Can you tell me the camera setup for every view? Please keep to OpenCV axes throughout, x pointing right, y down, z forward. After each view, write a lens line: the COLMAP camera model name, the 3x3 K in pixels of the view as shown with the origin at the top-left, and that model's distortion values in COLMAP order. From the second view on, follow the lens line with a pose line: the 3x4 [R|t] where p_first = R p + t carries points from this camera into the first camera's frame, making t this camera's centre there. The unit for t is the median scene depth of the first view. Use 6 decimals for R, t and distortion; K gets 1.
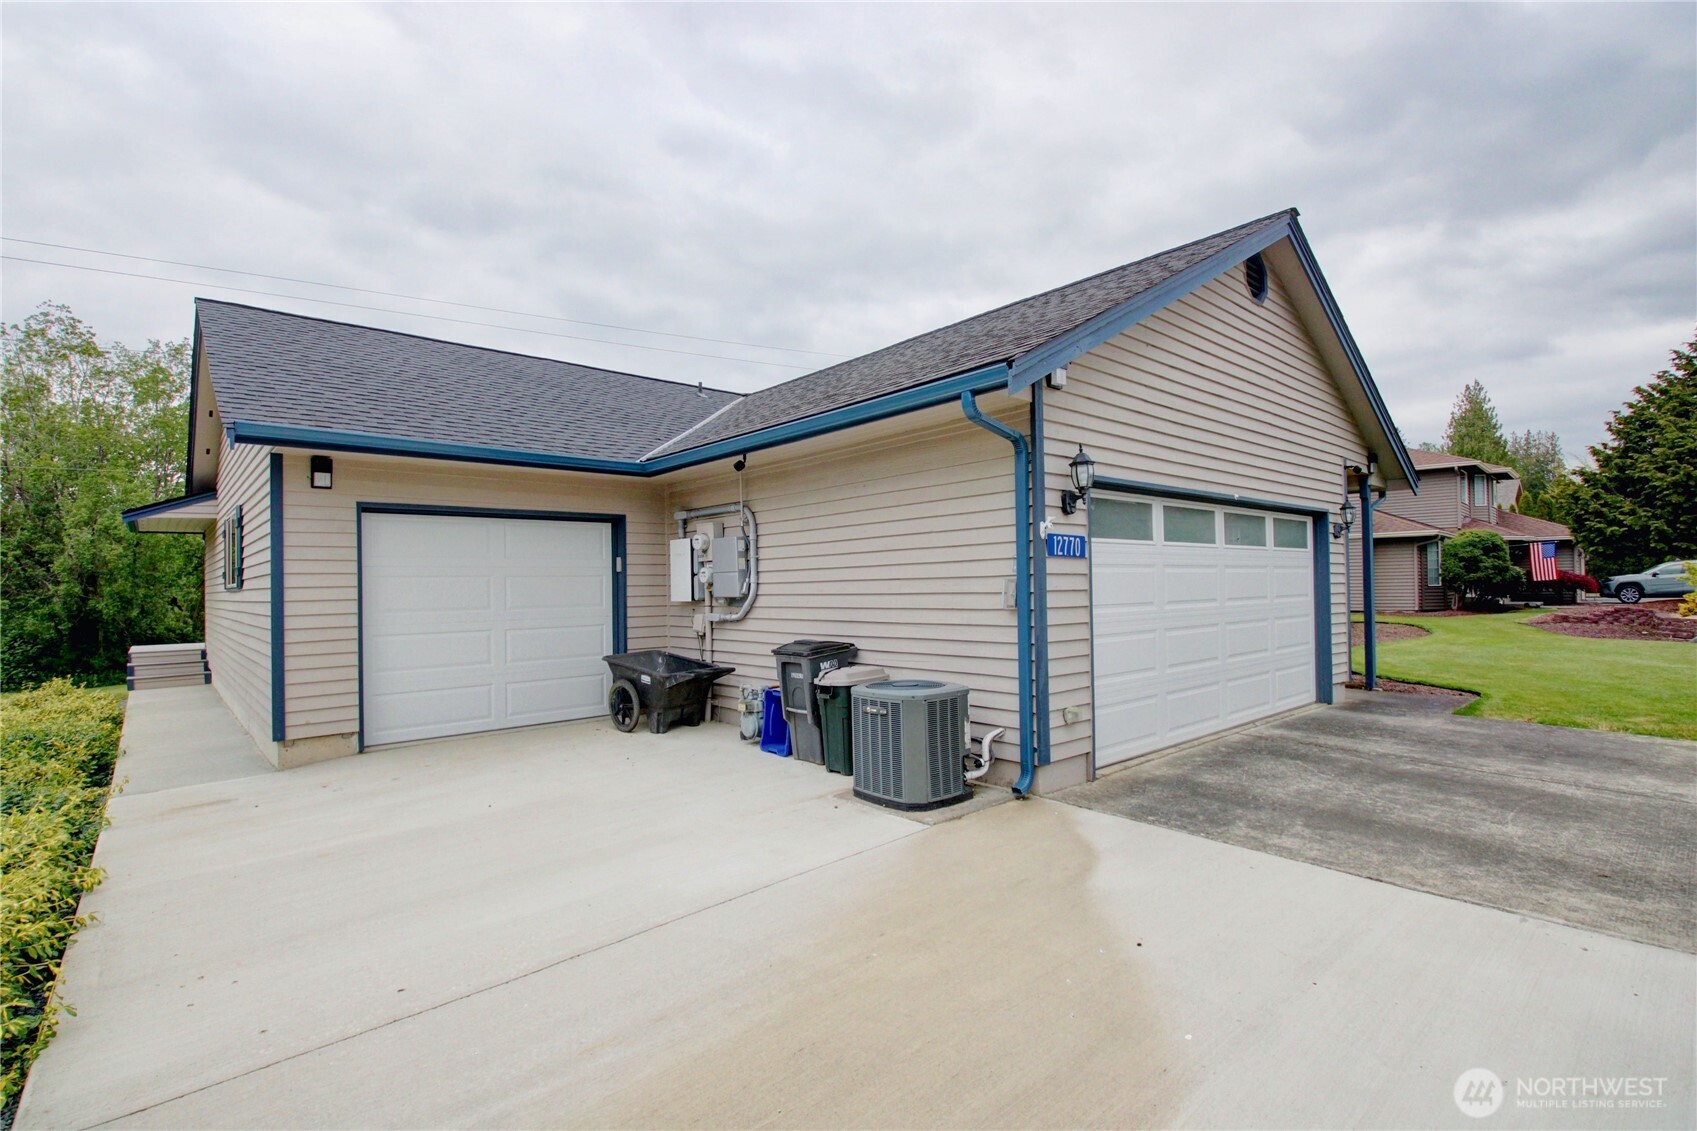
lens RADIAL K [[799.1, 0, 848.7], [0, 799.1, 573.0], [0, 0, 1]] dist [-0.004482, -0.013553]
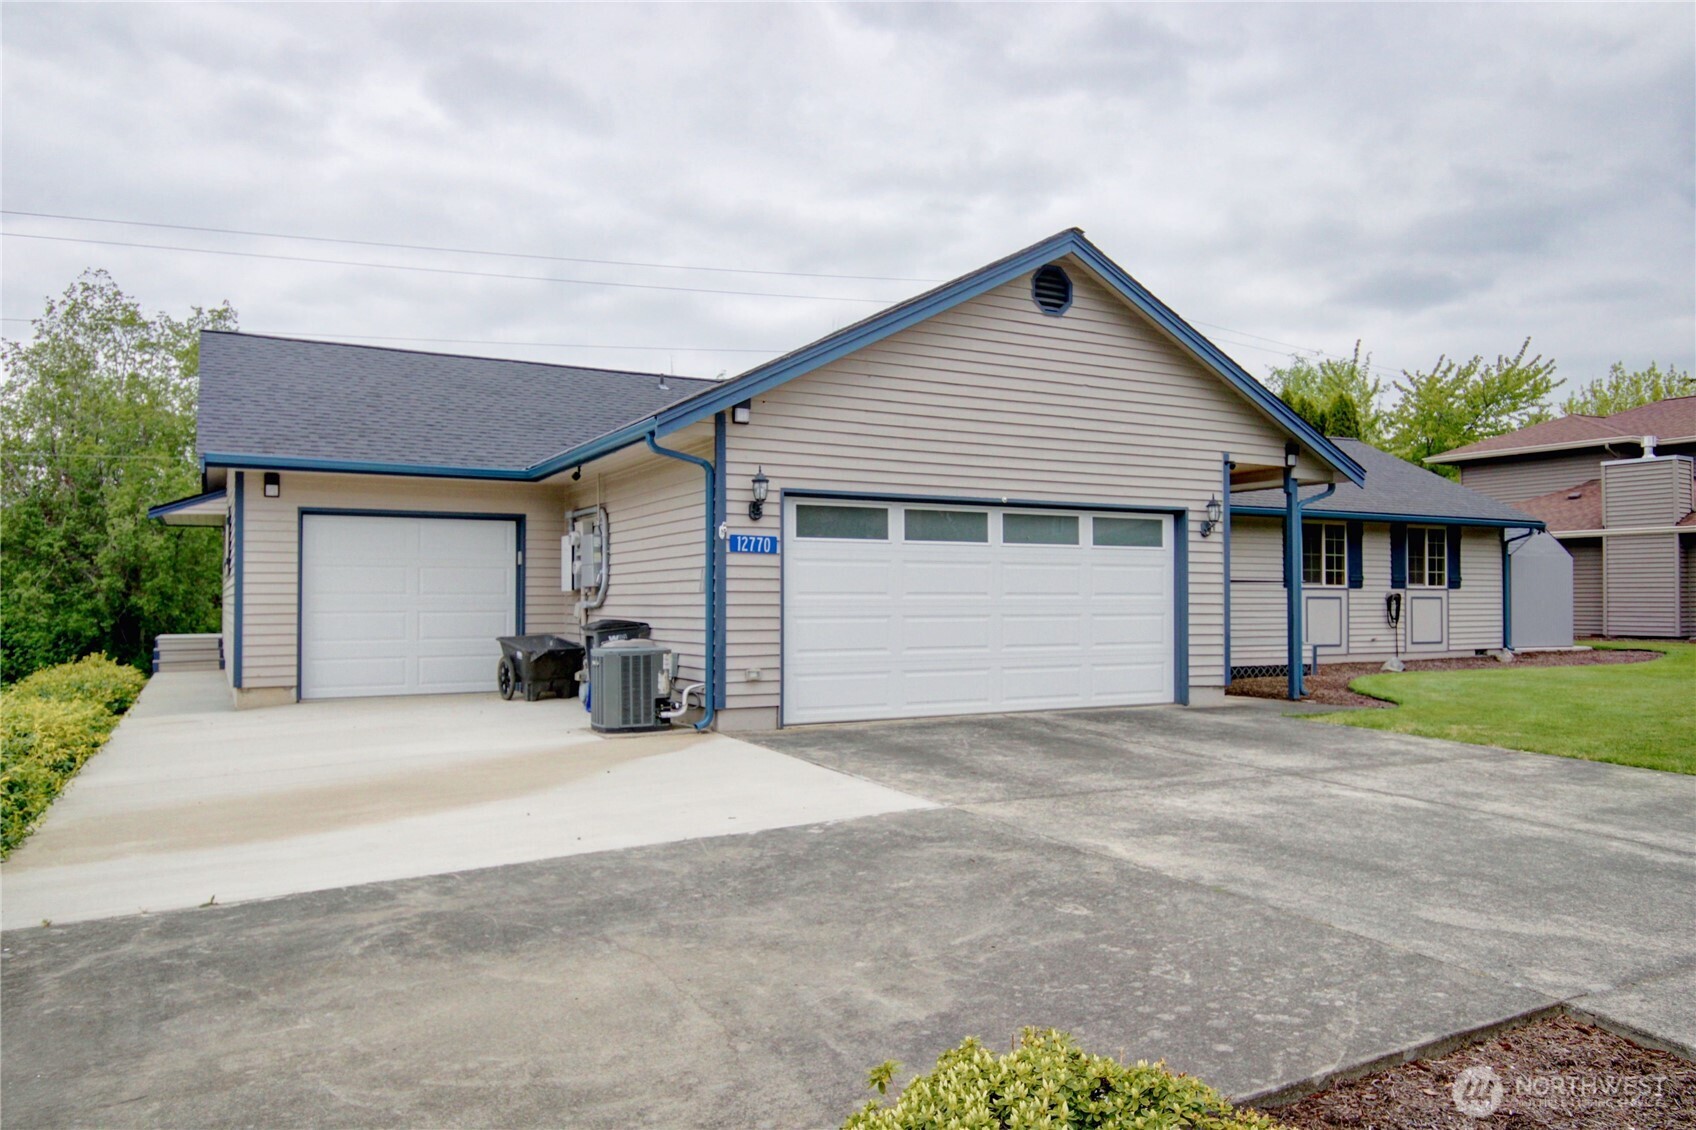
lens RADIAL K [[1169.0, 0, 842.4], [0, 1169.0, 572.1], [0, 0, 1]] dist [0.003427, 0.002434]
pose [[0.974238, 0.009844, -0.225308, 0.588577], [-0.011017, 0.999932, -0.003949, 0.011920], [0.225254, 0.006329, 0.974280, -0.567070]]
